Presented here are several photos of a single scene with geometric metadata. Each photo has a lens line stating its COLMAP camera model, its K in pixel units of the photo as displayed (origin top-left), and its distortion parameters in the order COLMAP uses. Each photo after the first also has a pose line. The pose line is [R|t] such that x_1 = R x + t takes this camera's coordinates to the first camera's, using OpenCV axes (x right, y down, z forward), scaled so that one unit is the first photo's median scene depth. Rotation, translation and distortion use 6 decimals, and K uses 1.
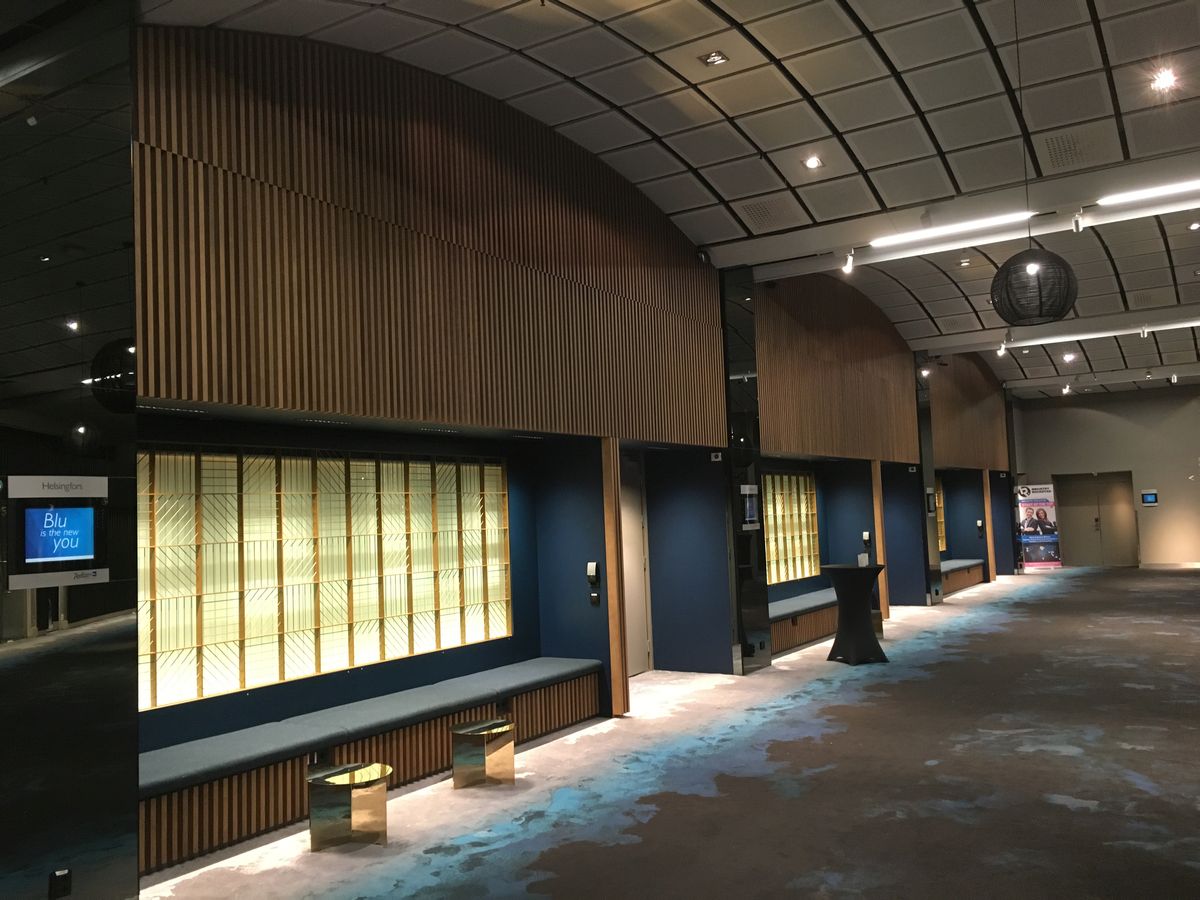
lens RADIAL K [[1016.5, 0, 591.7], [0, 1016.5, 449.4], [0, 0, 1]] dist [0.047564, -0.049774]
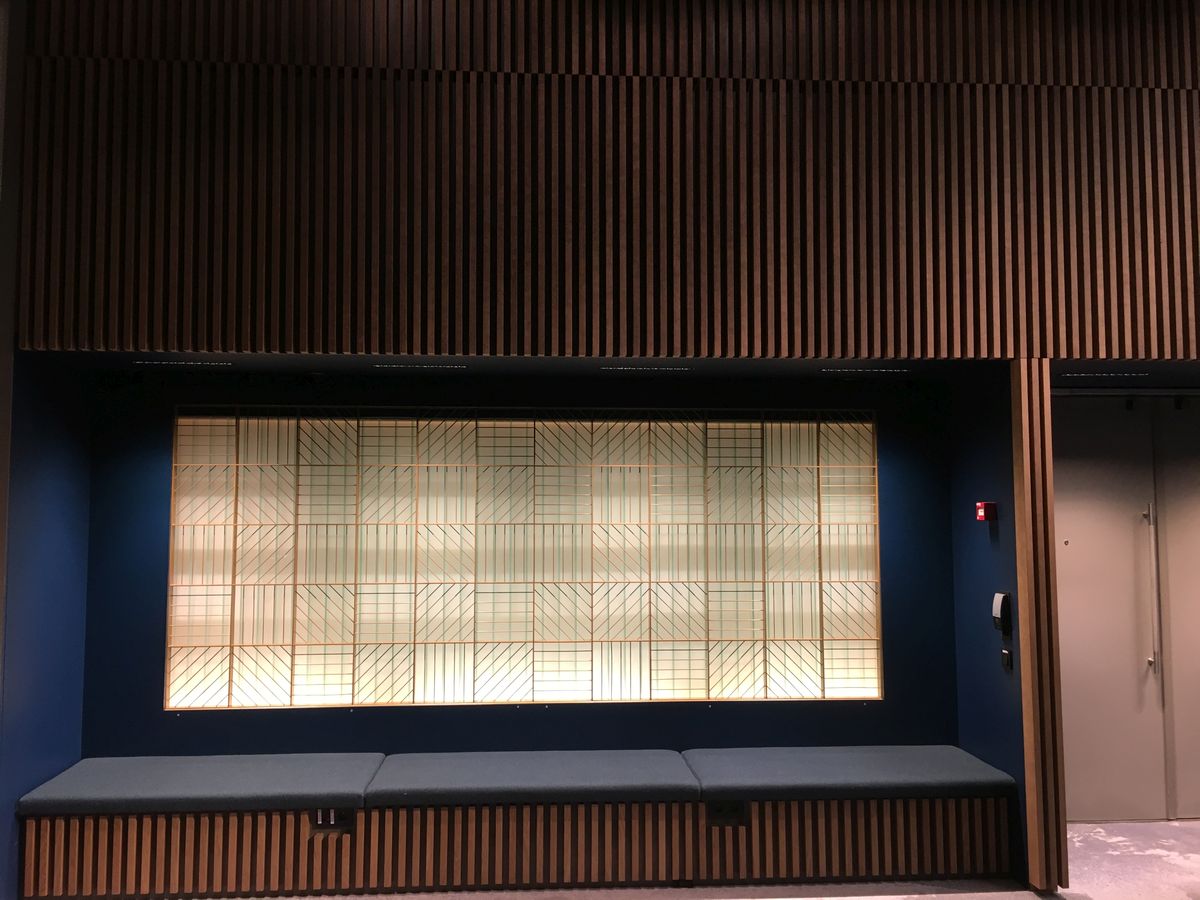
lens RADIAL K [[1016.5, 0, 596.6], [0, 1016.5, 451.3], [0, 0, 1]] dist [0.047564, -0.049774]
pose [[0.586784, -0.012778, -0.809642, 0.317864], [0.032146, 0.999455, 0.007523, 0.024248], [0.809105, -0.030441, 0.586875, 0.503316]]
